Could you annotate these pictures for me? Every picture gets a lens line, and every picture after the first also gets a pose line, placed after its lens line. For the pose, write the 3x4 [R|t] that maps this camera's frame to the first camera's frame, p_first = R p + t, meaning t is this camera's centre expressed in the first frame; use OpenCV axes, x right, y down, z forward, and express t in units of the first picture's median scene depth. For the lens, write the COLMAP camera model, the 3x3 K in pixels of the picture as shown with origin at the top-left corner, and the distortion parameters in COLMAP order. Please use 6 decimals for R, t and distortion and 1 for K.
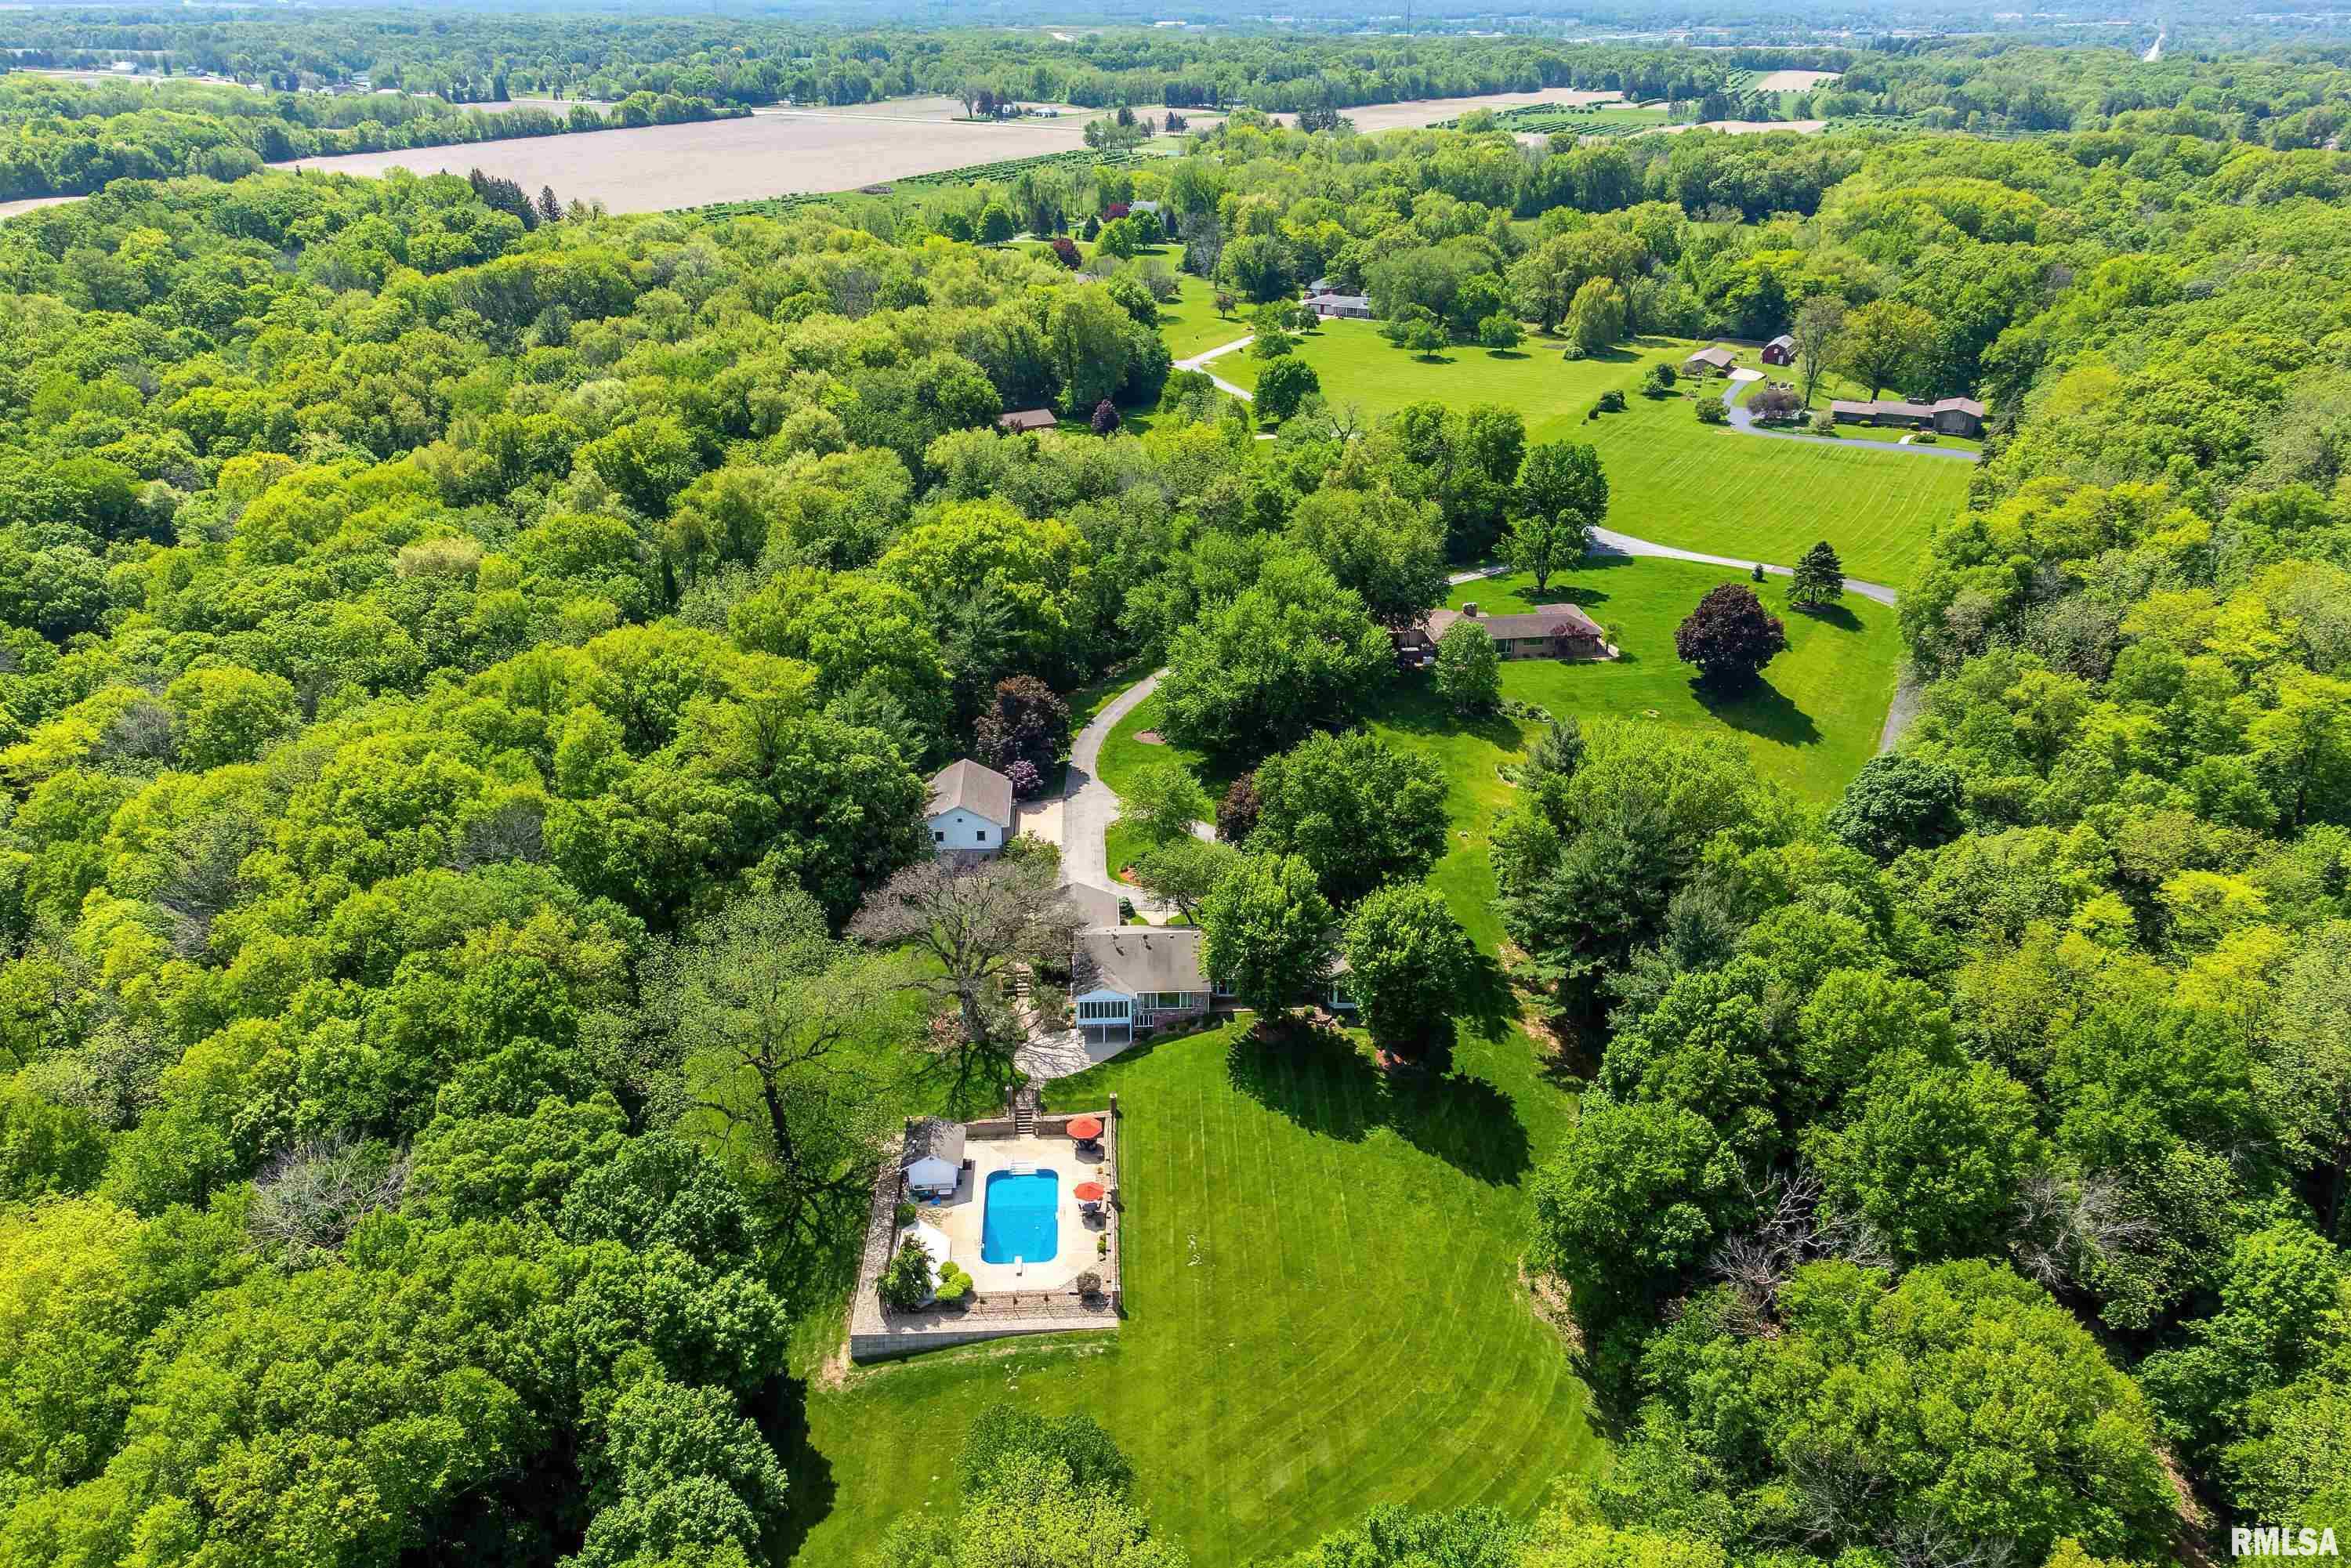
lens RADIAL K [[1662.7, 0, 1177.5], [0, 1662.7, 856.8], [0, 0, 1]] dist [0.009372, -0.001335]
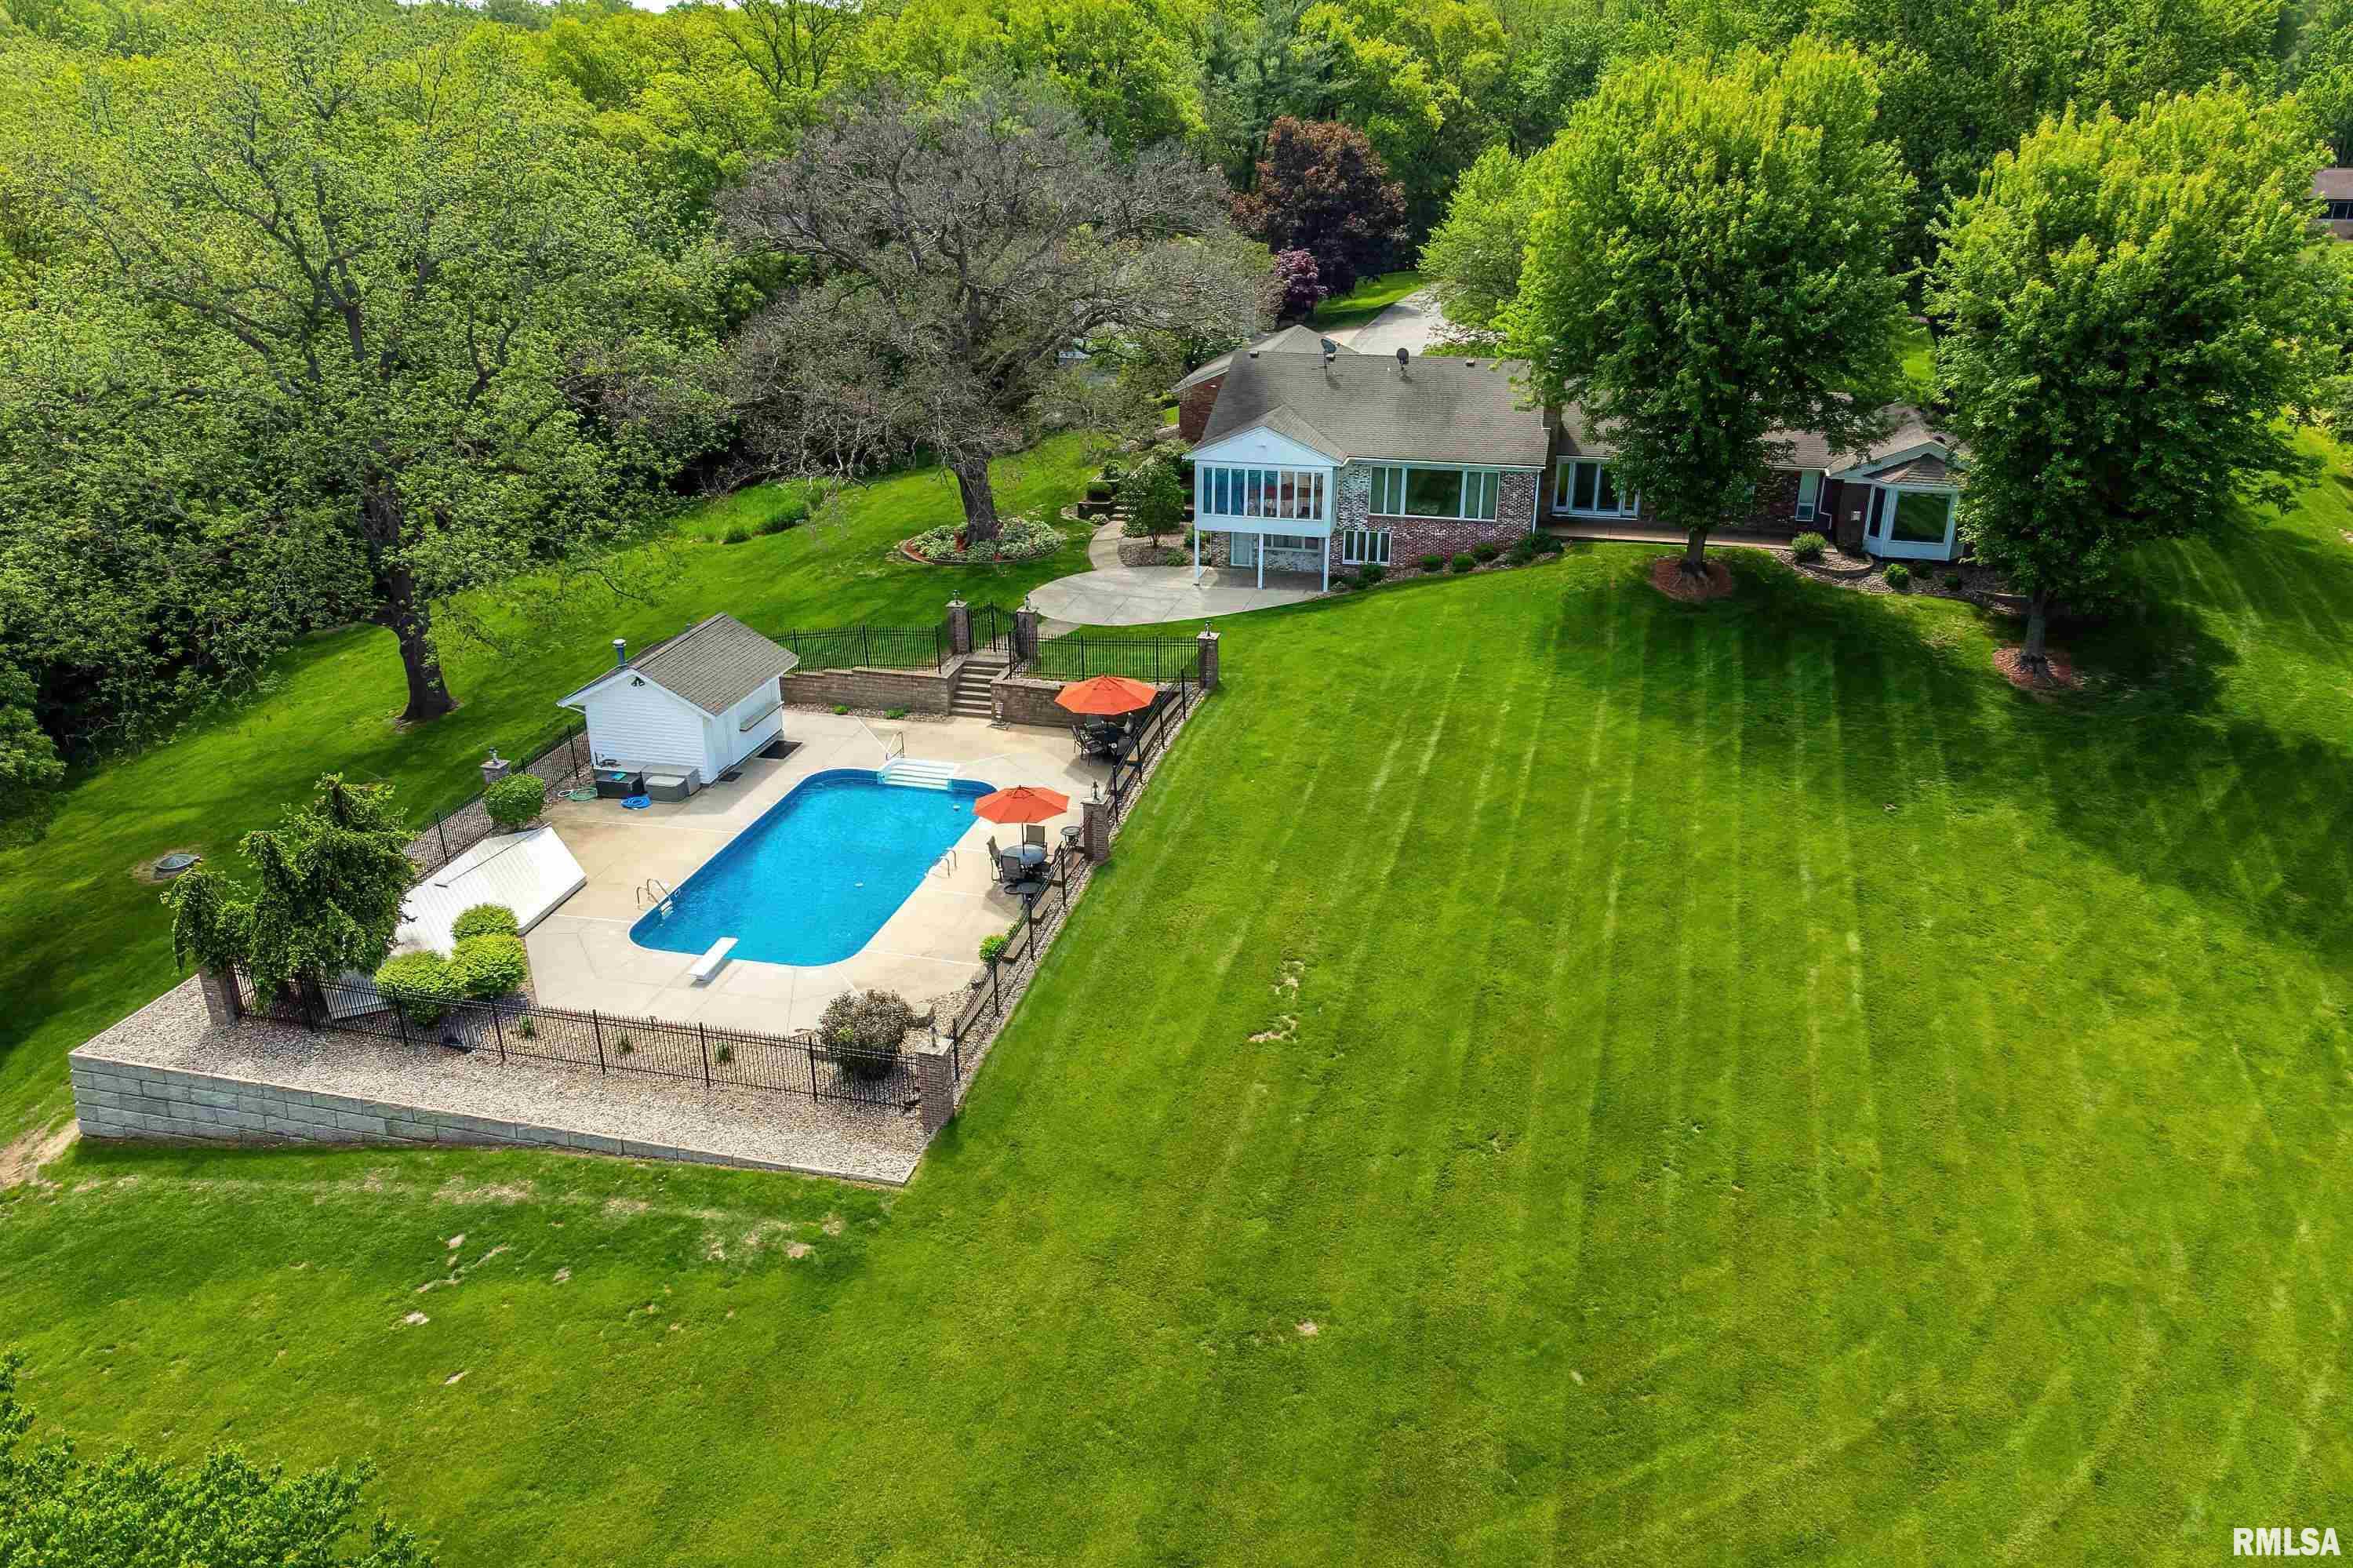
lens RADIAL K [[1683.8, 0, 1229.9], [0, 1683.8, 875.3], [0, 0, 1]] dist [0.009789, 0.004972]
pose [[0.958867, 0.118457, -0.257956, 0.063094], [-0.126291, 0.991895, -0.013951, 0.191919], [0.254213, 0.045955, 0.966056, 0.623683]]
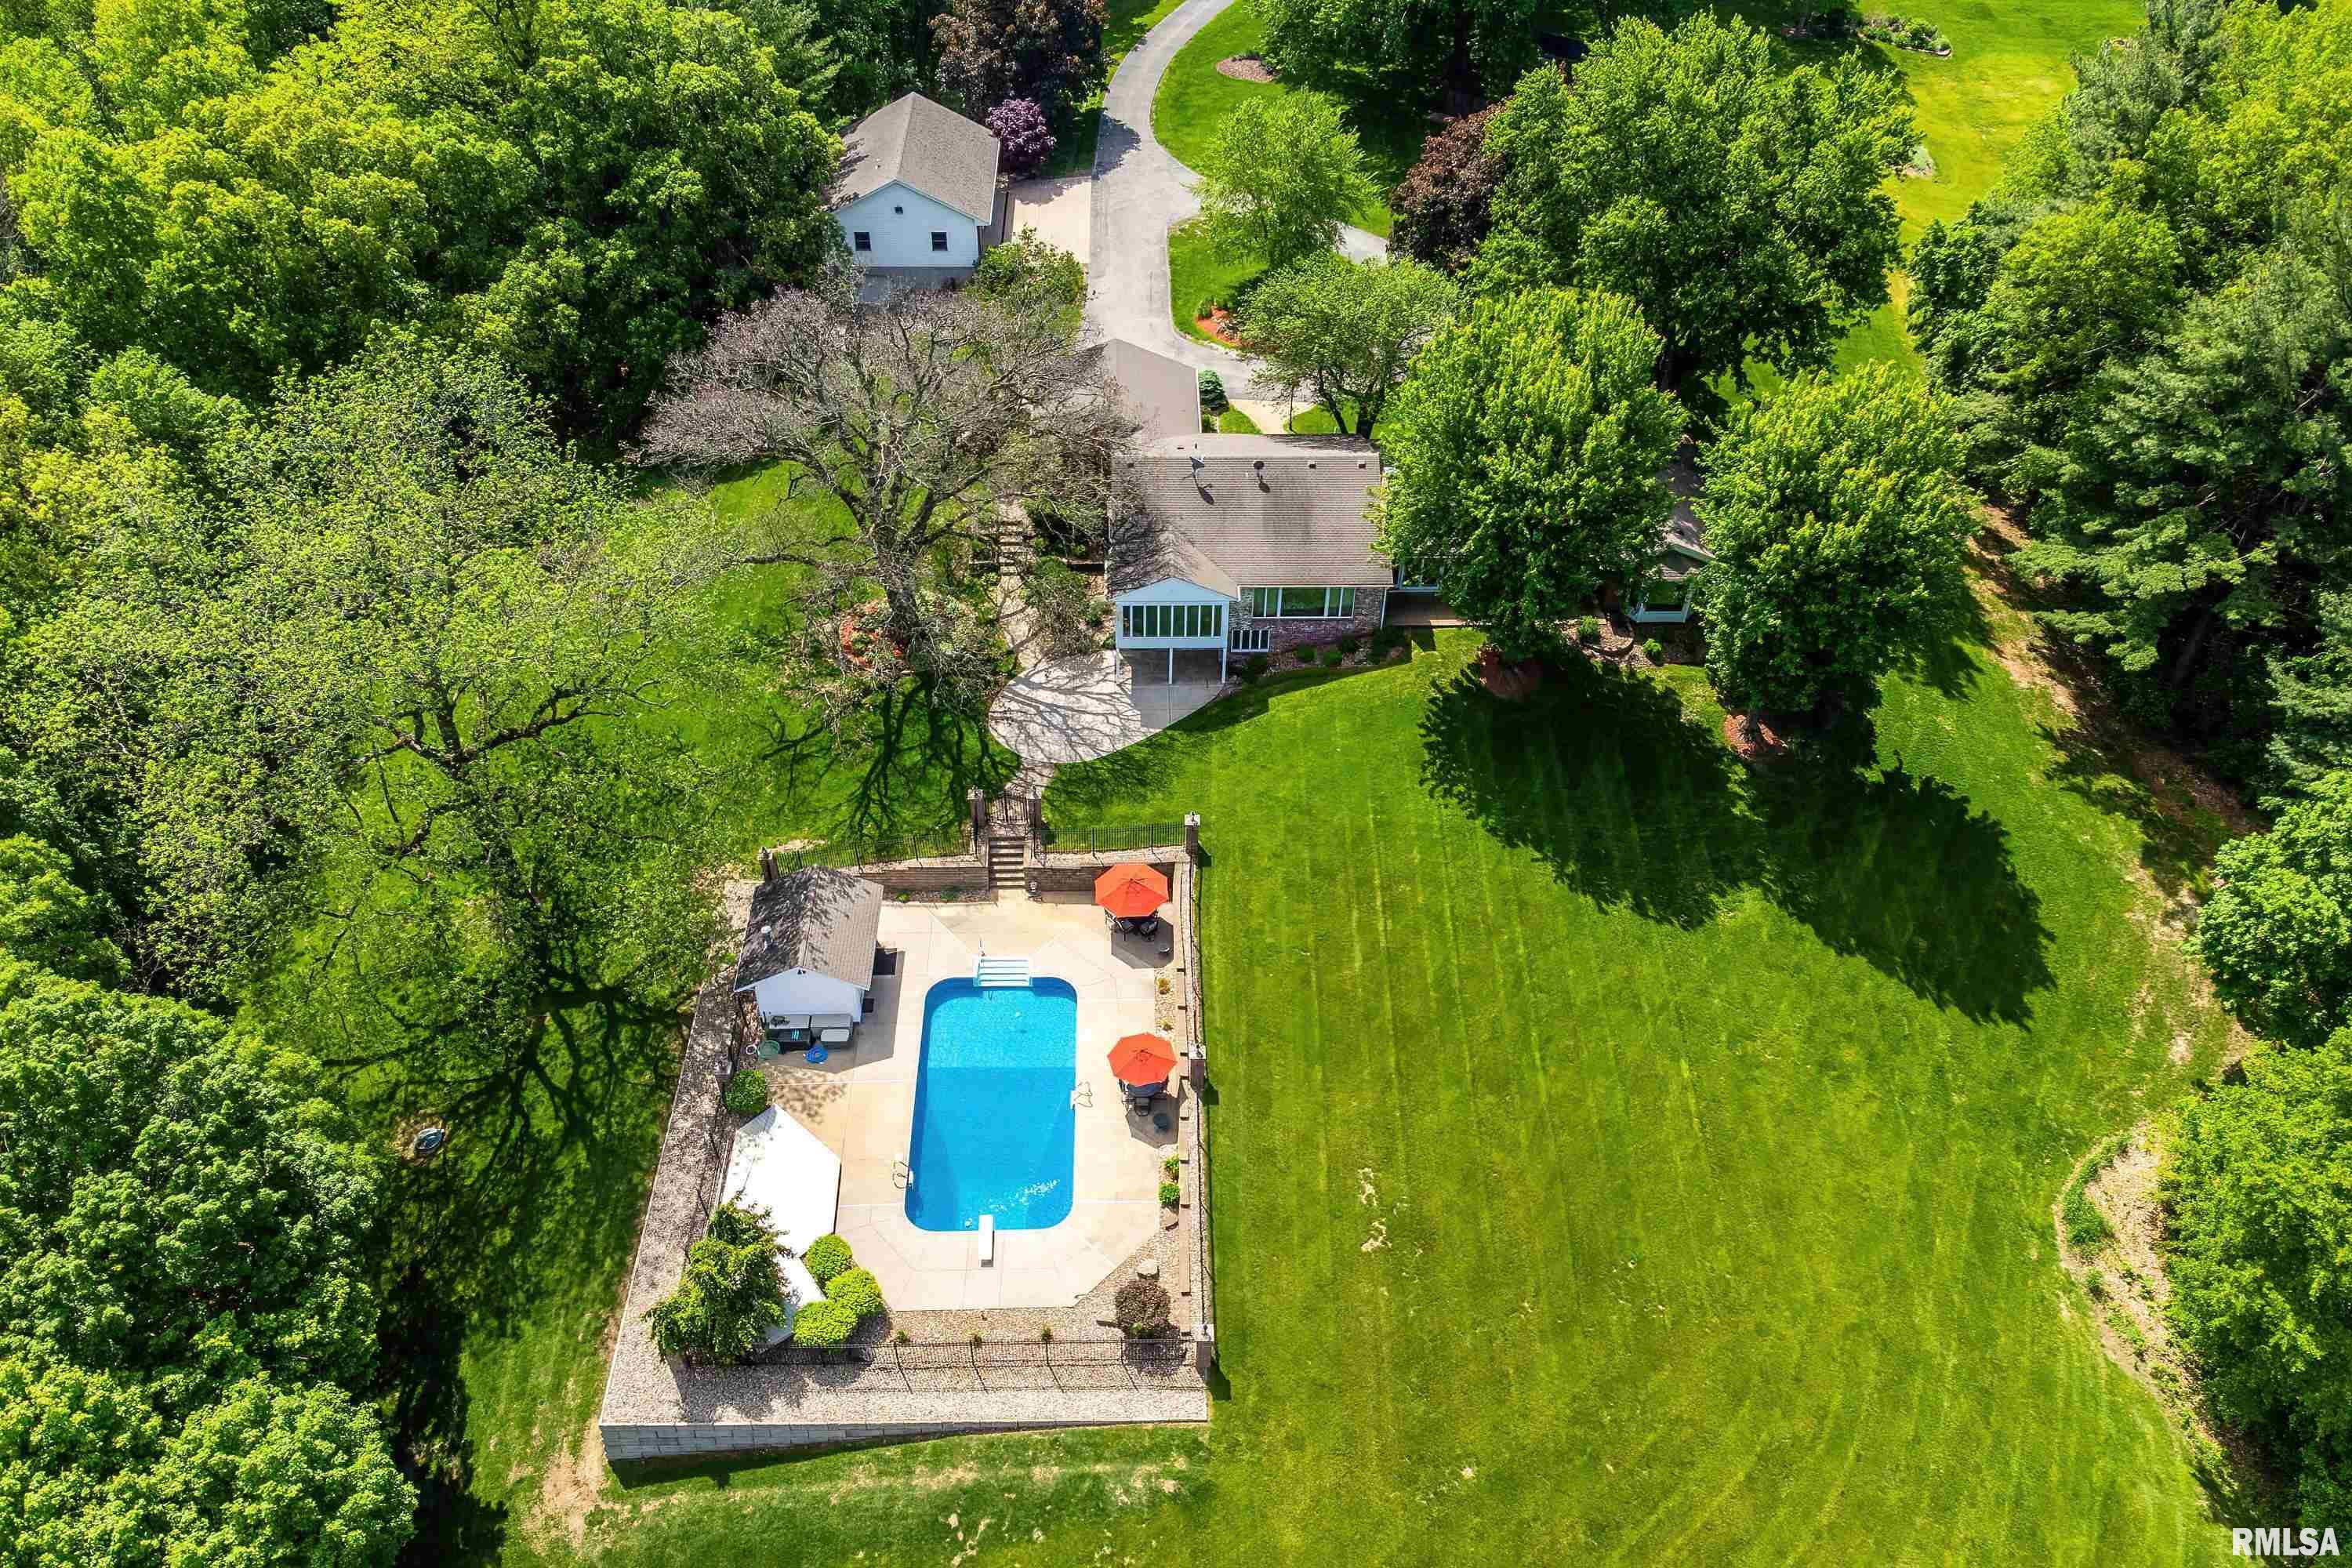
lens RADIAL K [[1663.5, 0, 1178.0], [0, 1663.5, 856.8], [0, 0, 1]] dist [0.009372, -0.001335]
pose [[0.999536, 0.027985, -0.012046, -0.035244], [-0.022655, 0.947037, 0.320323, 0.001798], [0.020372, -0.319902, 0.947232, 0.522946]]
